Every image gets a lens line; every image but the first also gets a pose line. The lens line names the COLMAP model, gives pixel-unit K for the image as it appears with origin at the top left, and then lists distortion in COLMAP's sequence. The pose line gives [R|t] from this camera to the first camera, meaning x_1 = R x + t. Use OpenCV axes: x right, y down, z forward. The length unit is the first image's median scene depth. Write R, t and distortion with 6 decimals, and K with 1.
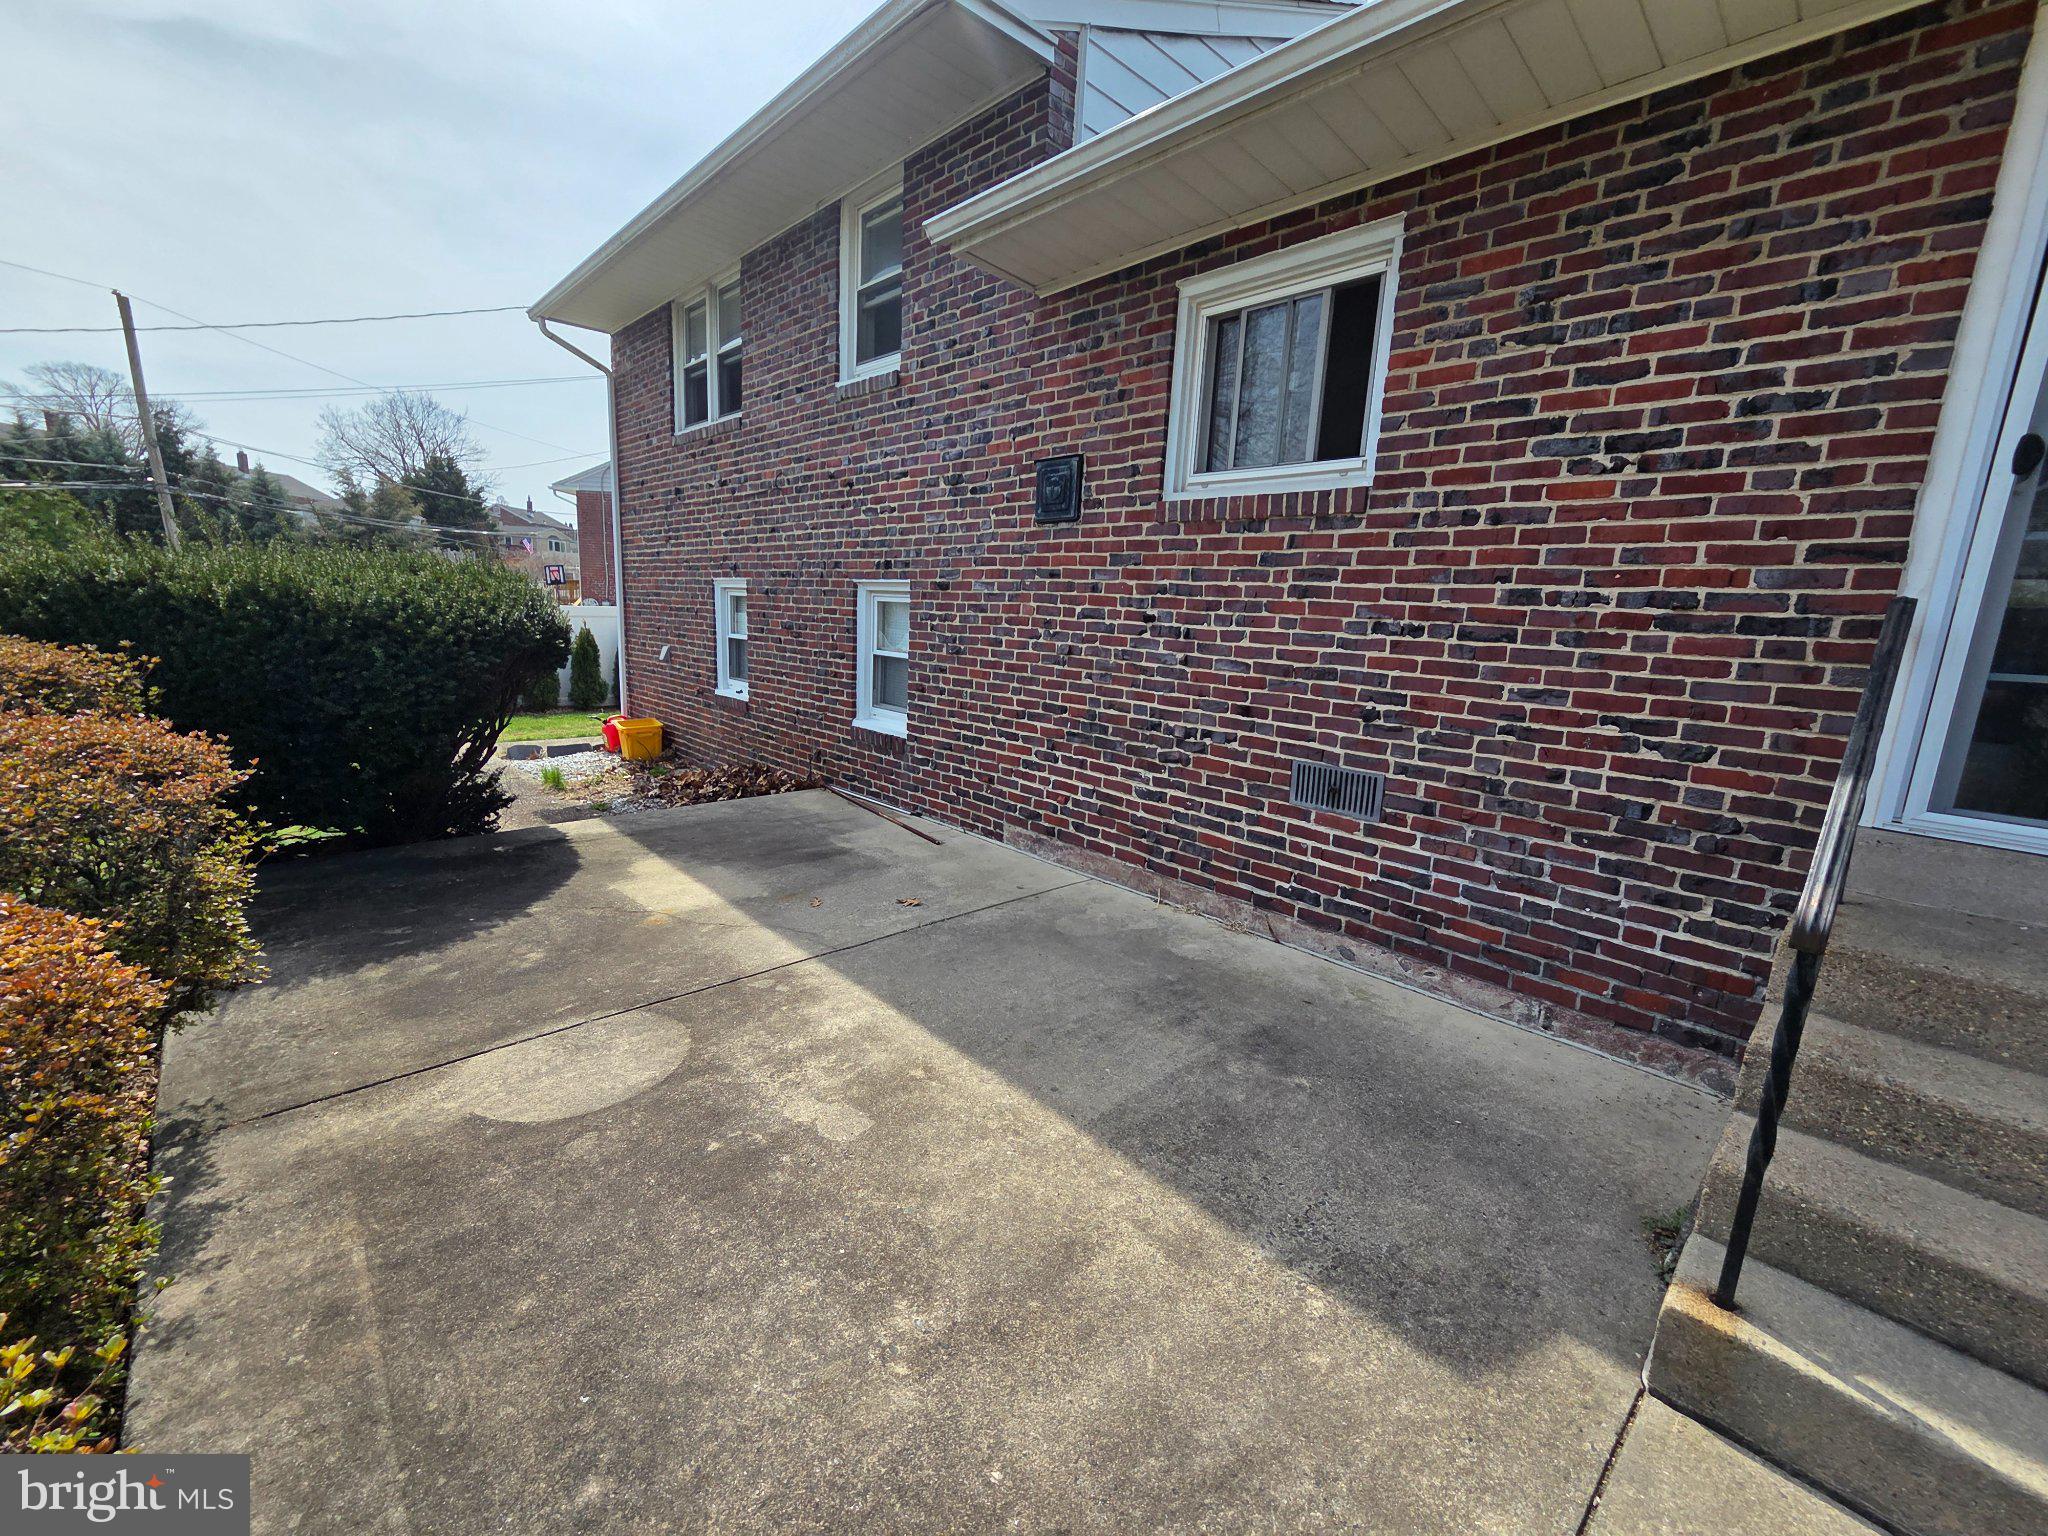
lens RADIAL K [[847.2, 0, 1024.0], [0, 847.2, 768.0], [0, 0, 1]] dist [-0.001086, -0.000093]
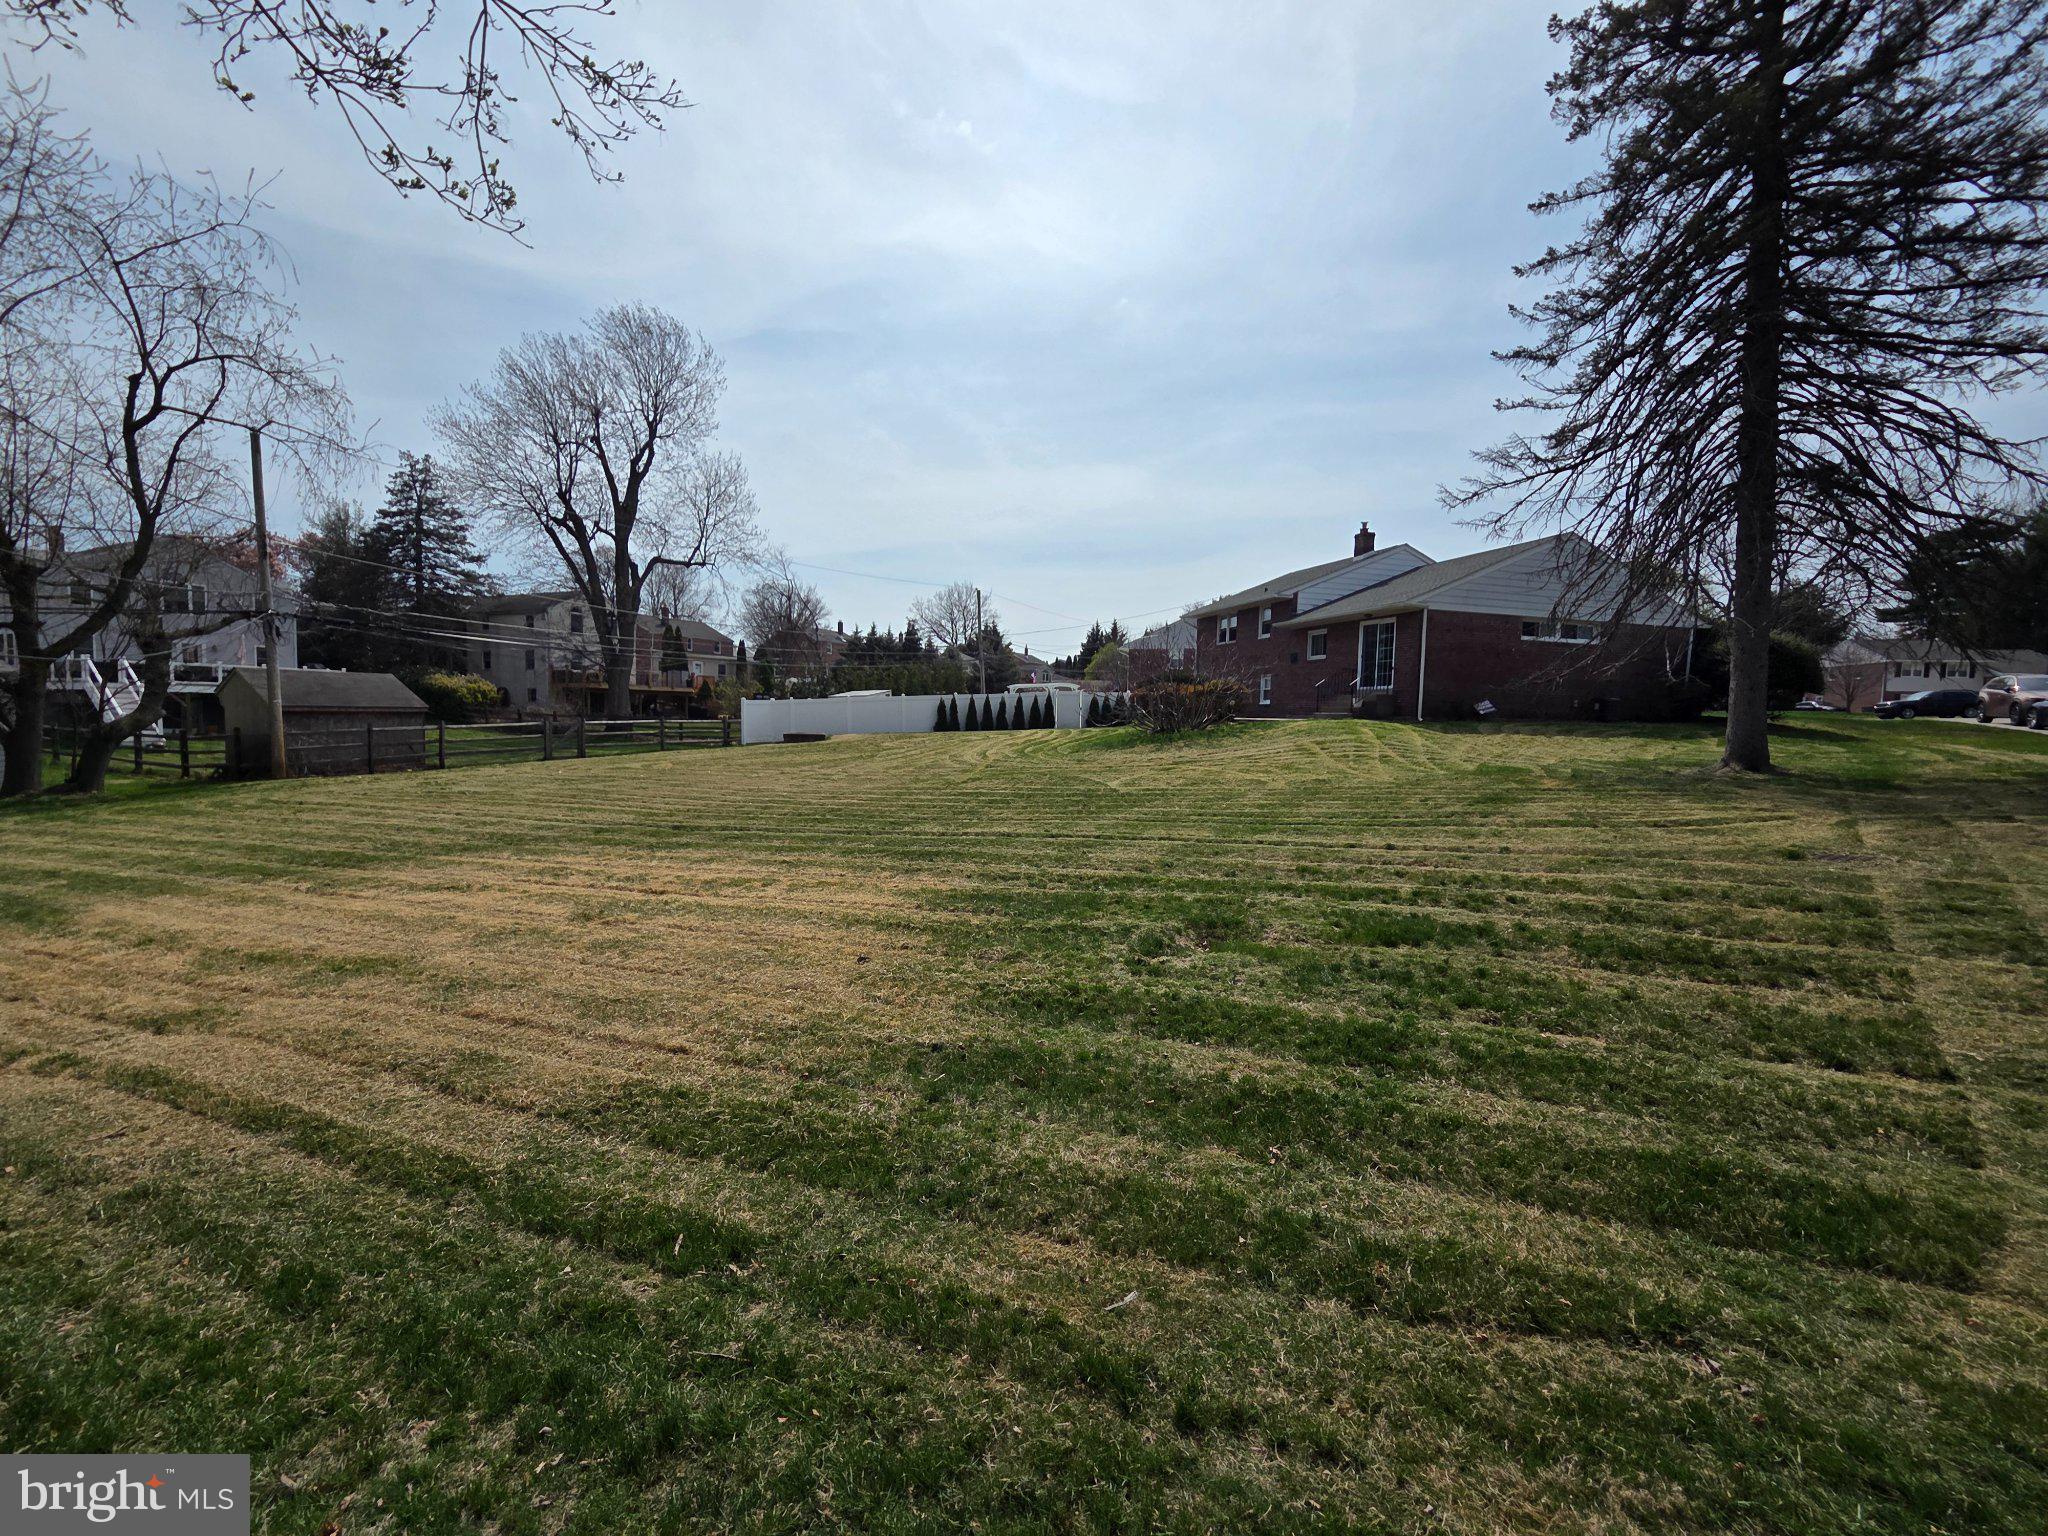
lens RADIAL K [[847.2, 0, 1024.0], [0, 847.2, 768.0], [0, 0, 1]] dist [-0.001086, -0.000093]
pose [[0.908874, -0.003067, -0.417059, 0.568441], [-0.051085, 0.991625, -0.118620, 0.910237], [0.413930, 0.129116, 0.901106, -3.693726]]
